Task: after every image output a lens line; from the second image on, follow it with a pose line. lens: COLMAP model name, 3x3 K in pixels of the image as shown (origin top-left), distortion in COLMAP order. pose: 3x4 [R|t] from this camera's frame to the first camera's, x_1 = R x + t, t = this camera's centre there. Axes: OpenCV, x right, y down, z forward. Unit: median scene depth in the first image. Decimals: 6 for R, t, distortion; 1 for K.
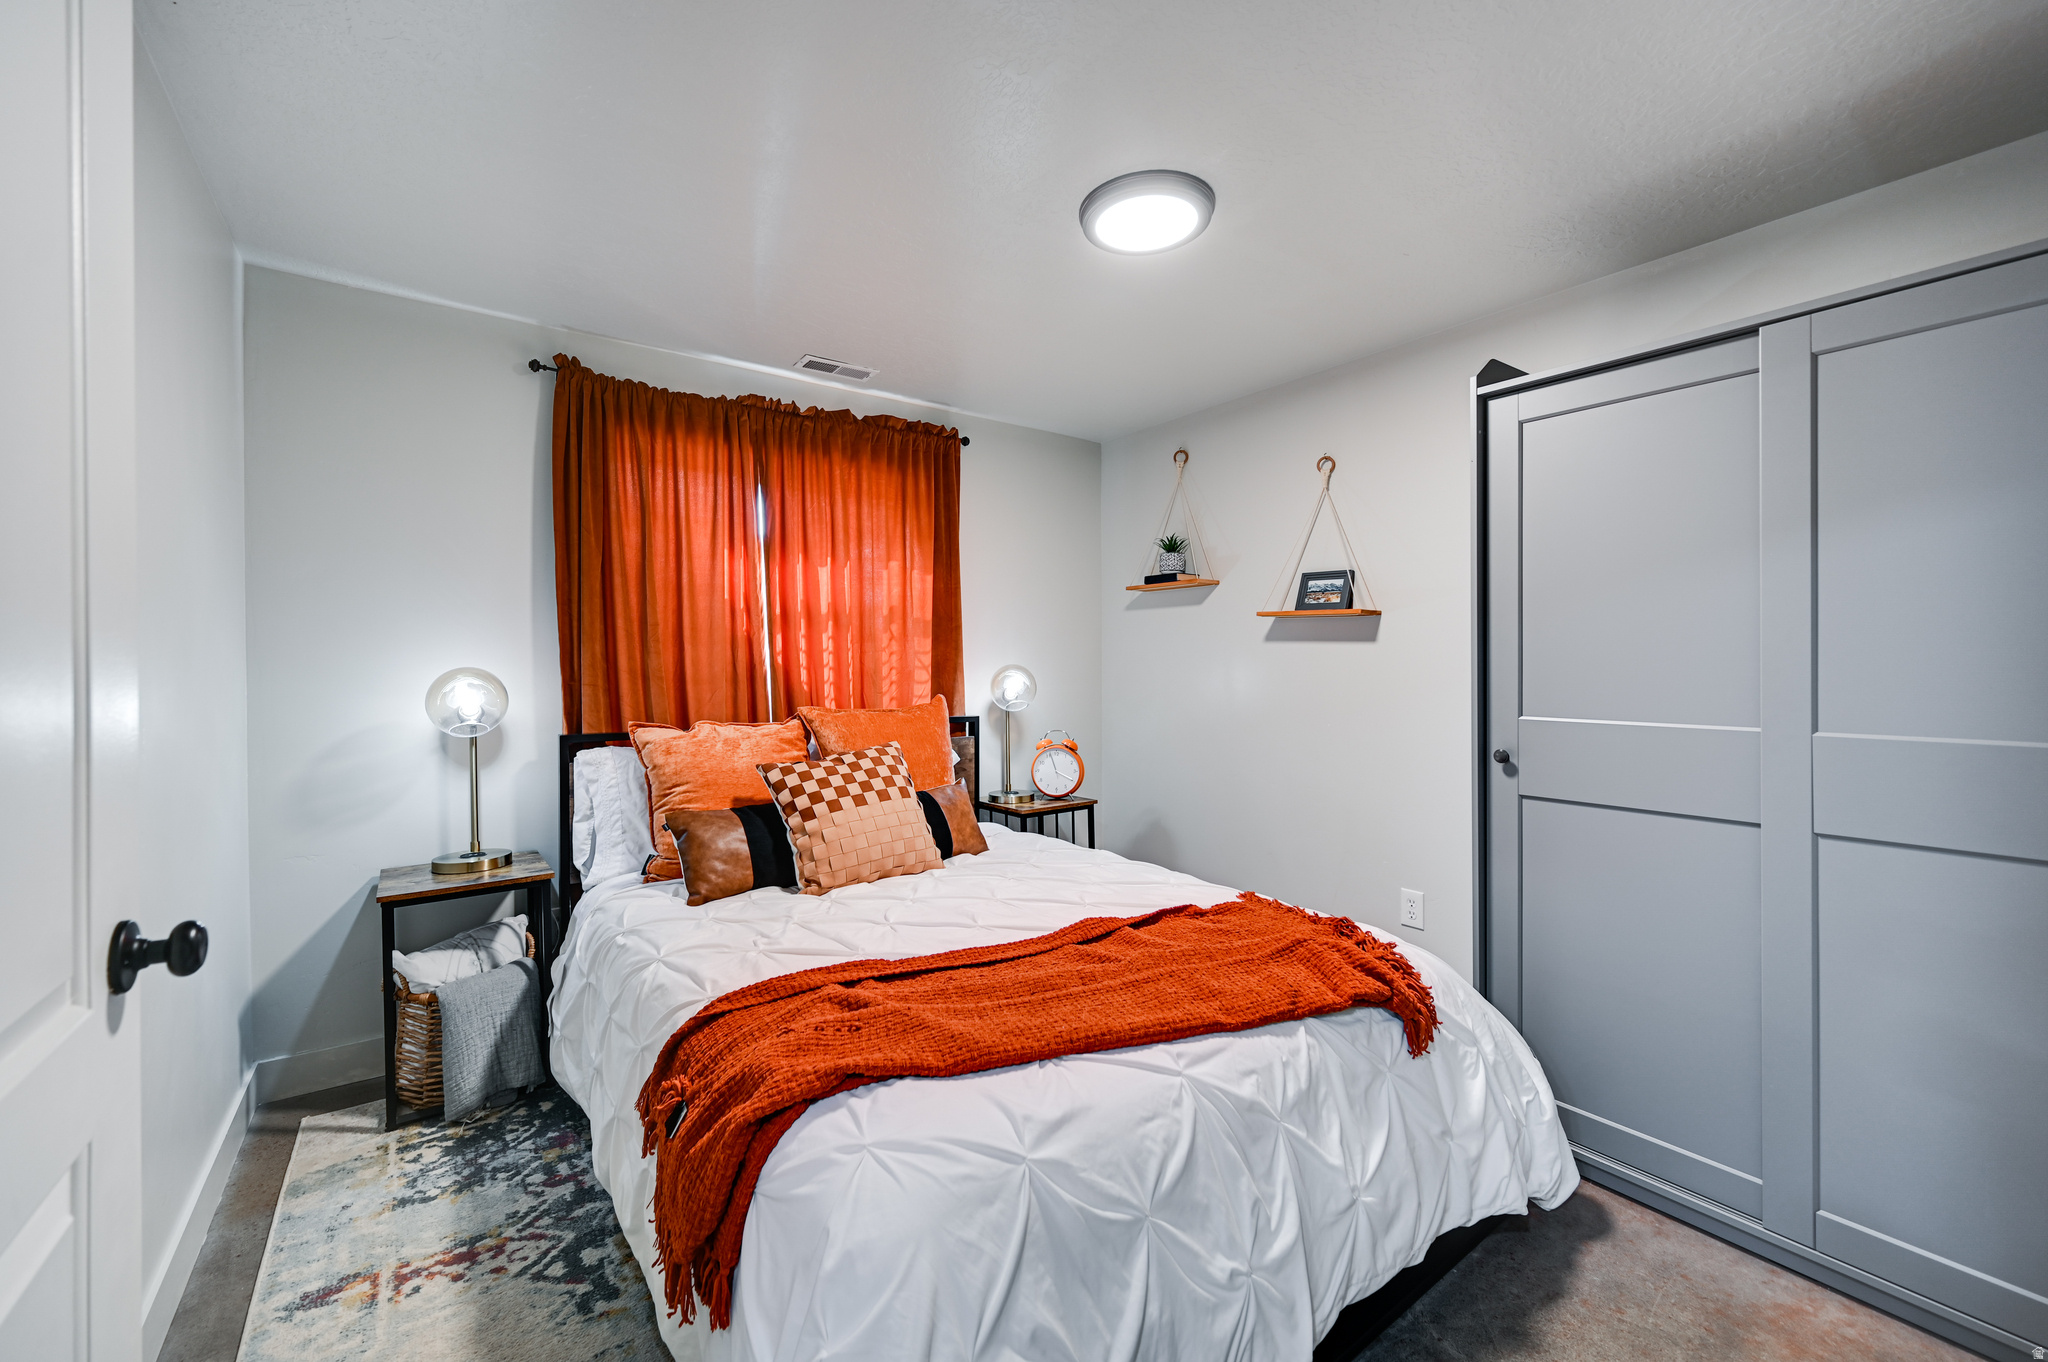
lens RADIAL K [[814.8, 0, 1023.7], [0, 814.8, 653.9], [0, 0, 1]] dist [0.000685, 0.000024]
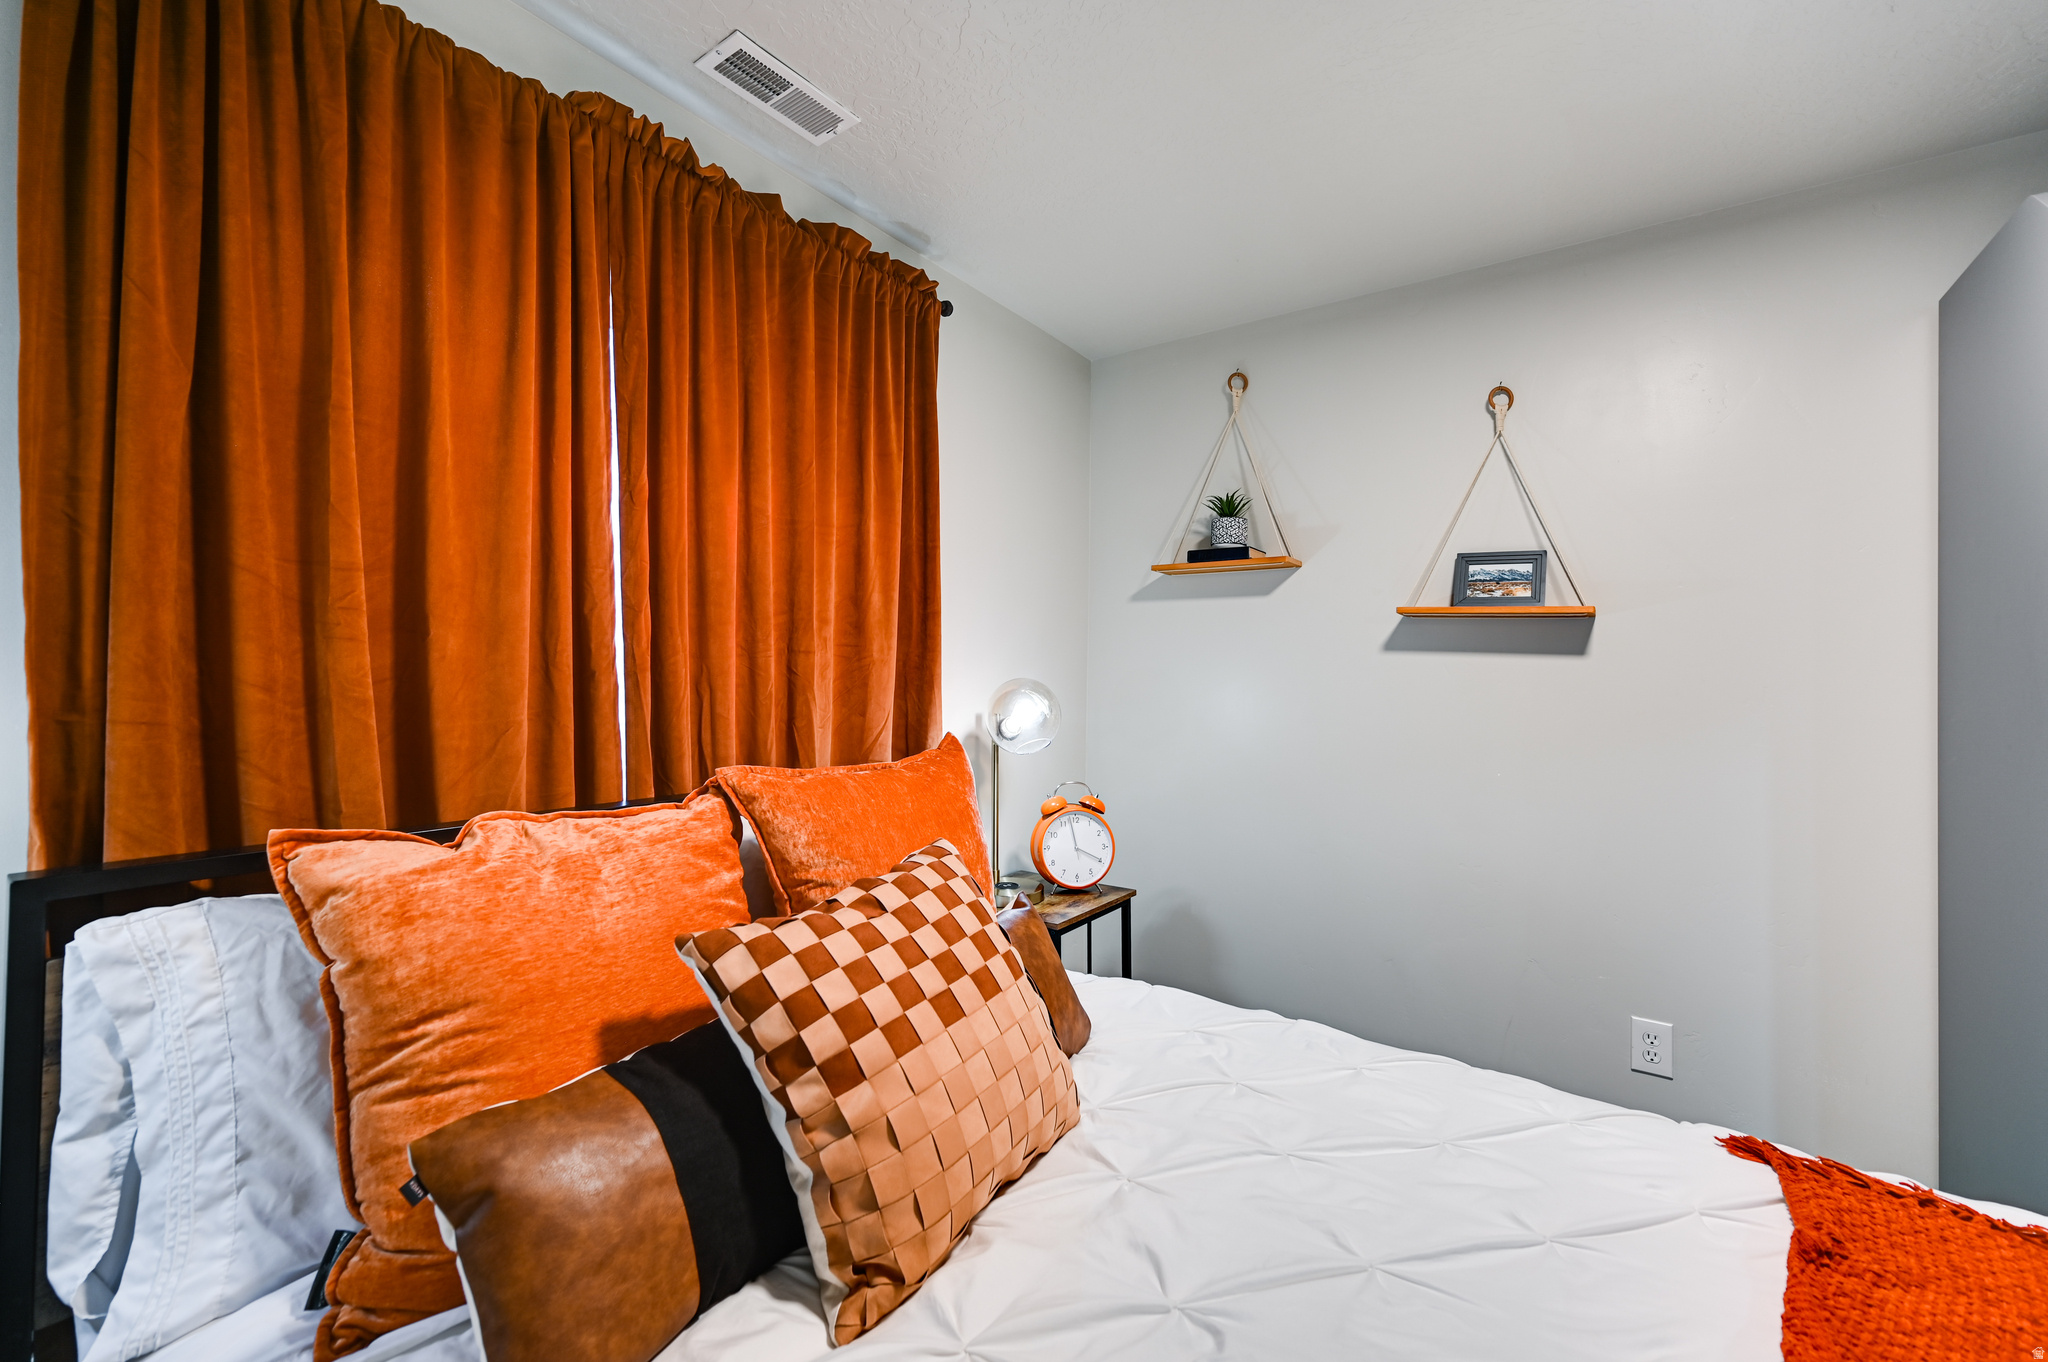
lens RADIAL K [[843.0, 0, 1022.4], [0, 843.0, 650.4], [0, 0, 1]] dist [-0.001071, -0.000552]
pose [[0.952615, 0.026471, 0.303025, -0.263856], [-0.022569, 0.999611, -0.016372, 0.003632], [-0.303340, 0.008757, 0.952842, 0.509300]]
